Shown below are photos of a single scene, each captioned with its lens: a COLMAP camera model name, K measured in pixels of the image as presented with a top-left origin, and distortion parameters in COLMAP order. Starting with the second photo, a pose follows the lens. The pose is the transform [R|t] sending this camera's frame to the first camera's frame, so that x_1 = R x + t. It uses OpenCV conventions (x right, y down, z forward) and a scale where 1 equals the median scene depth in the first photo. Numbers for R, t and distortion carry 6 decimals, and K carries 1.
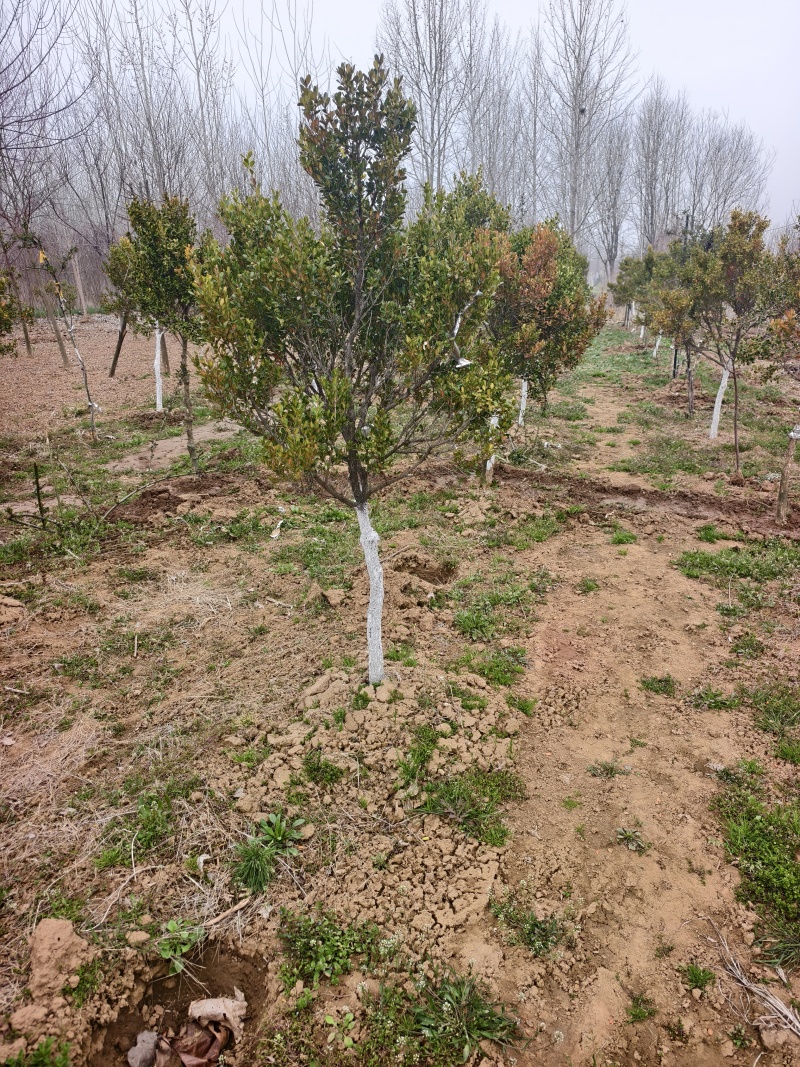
lens RADIAL K [[719.4, 0, 417.8], [0, 719.4, 517.6], [0, 0, 1]] dist [-0.001755, -0.000918]
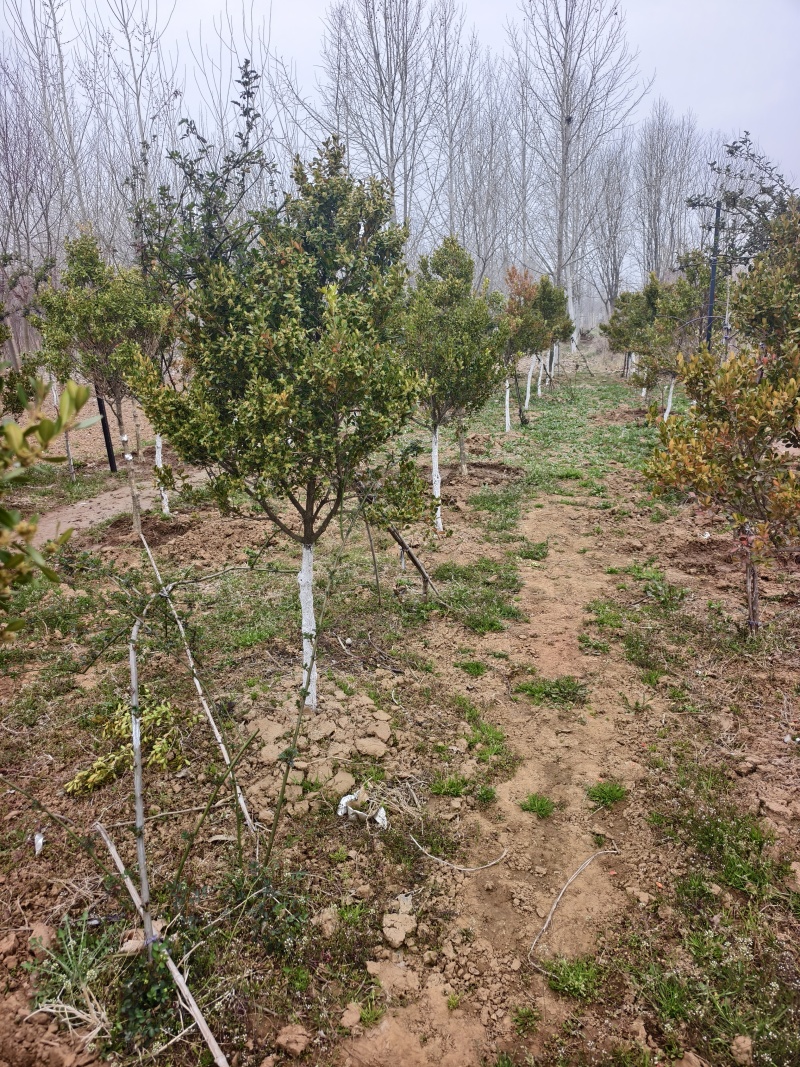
lens RADIAL K [[715.3, 0, 400.0], [0, 715.3, 533.5], [0, 0, 1]] dist [0.010311, -0.018203]
pose [[0.999431, -0.003194, -0.033567, 0.285671], [0.002034, 0.999401, -0.034543, -0.285656], [0.033657, 0.034455, 0.998839, 0.872849]]
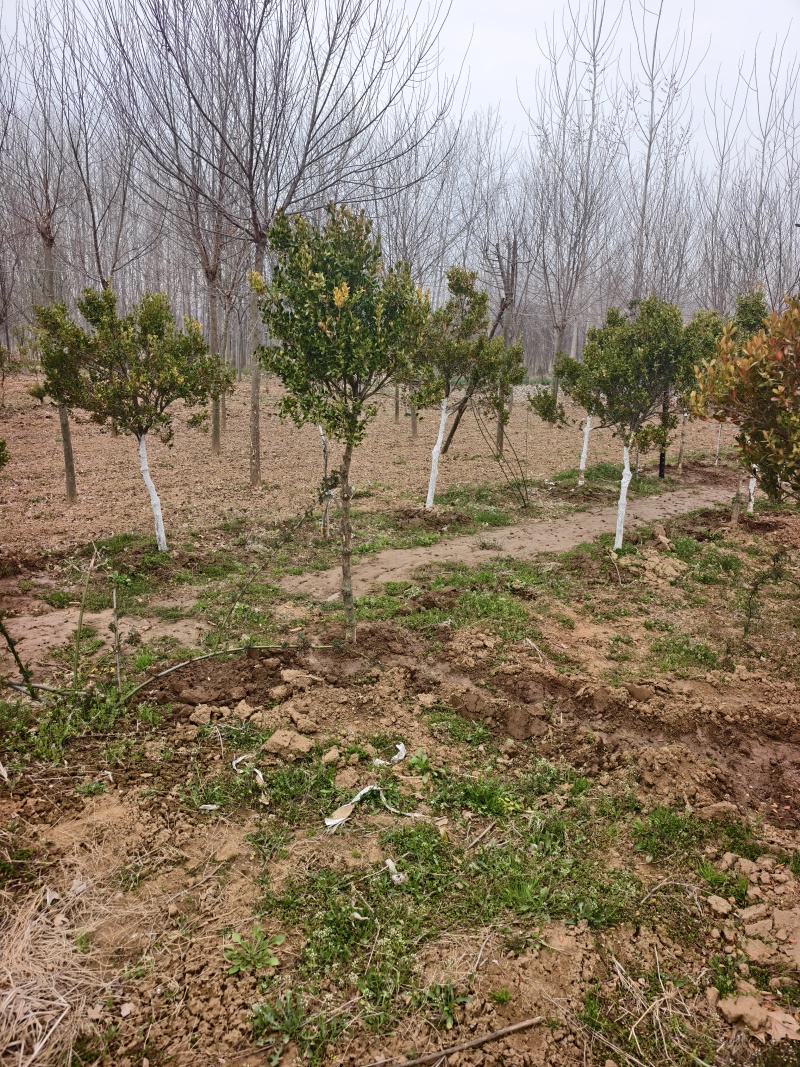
lens RADIAL K [[728.6, 0, 400.0], [0, 728.6, 533.5], [0, 0, 1]] dist [0.006841, 0.001672]
pose [[0.835296, 0.172337, -0.522093, 0.067986], [-0.215348, 0.976283, -0.022275, -0.151974], [0.505872, 0.131038, 0.852598, 0.472441]]
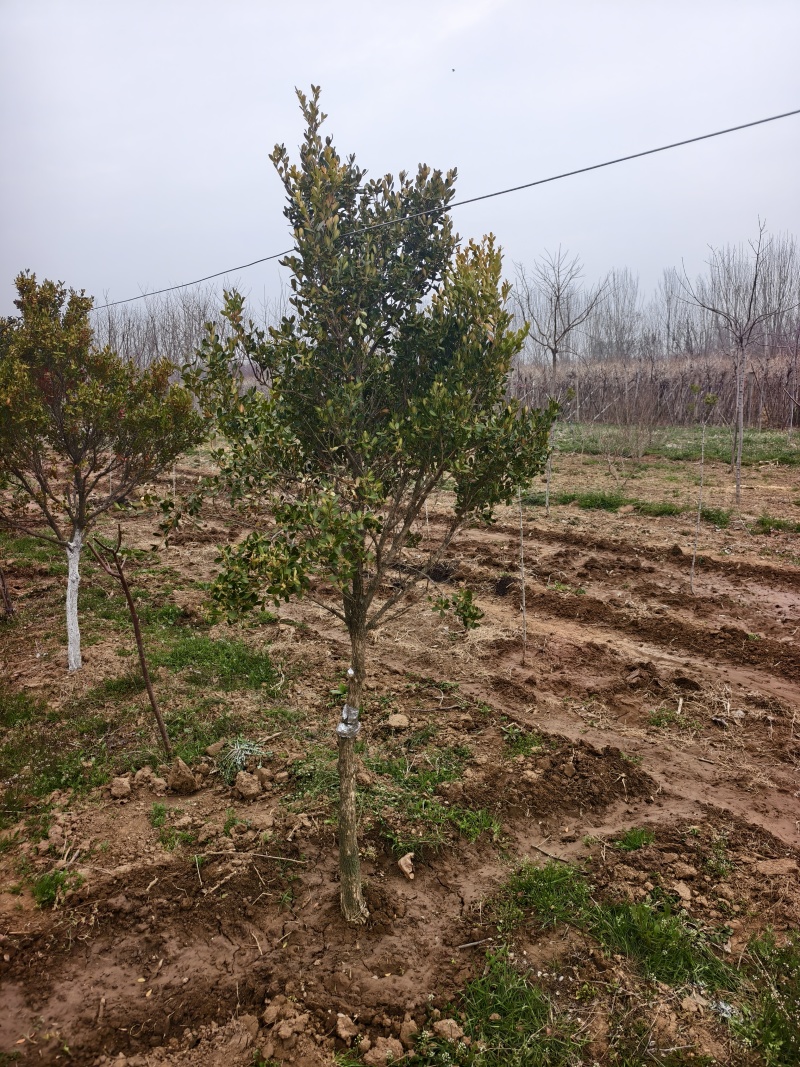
lens RADIAL K [[723.8, 0, 400.0], [0, 723.8, 533.5], [0, 0, 1]] dist [0.009082, -0.018240]
pose [[0.604667, -0.152166, 0.781808, 0.178961], [0.257194, 0.966299, -0.010846, -0.185341], [-0.753810, 0.207634, 0.623425, 0.569111]]
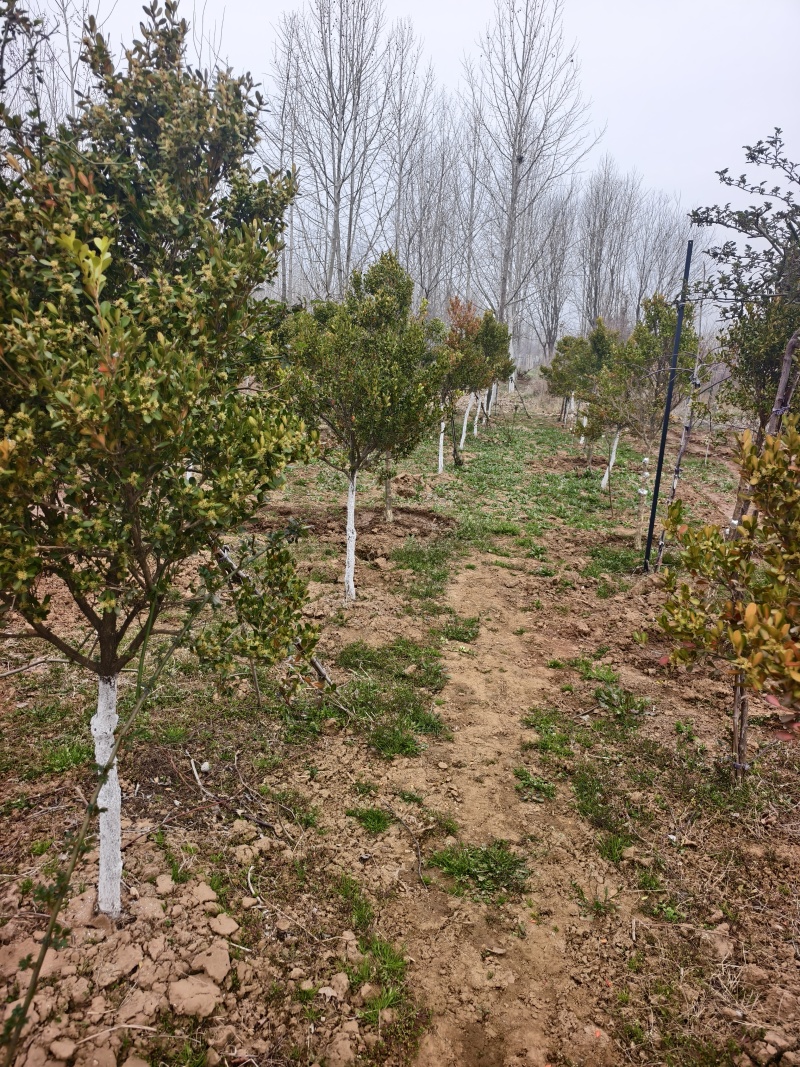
lens RADIAL K [[723.8, 0, 400.0], [0, 723.8, 533.5], [0, 0, 1]] dist [0.009082, -0.018240]
pose [[0.996121, 0.059520, 0.064816, 0.304974], [-0.054571, 0.995642, -0.075621, -0.335767], [-0.069034, 0.071791, 0.995028, 1.032981]]
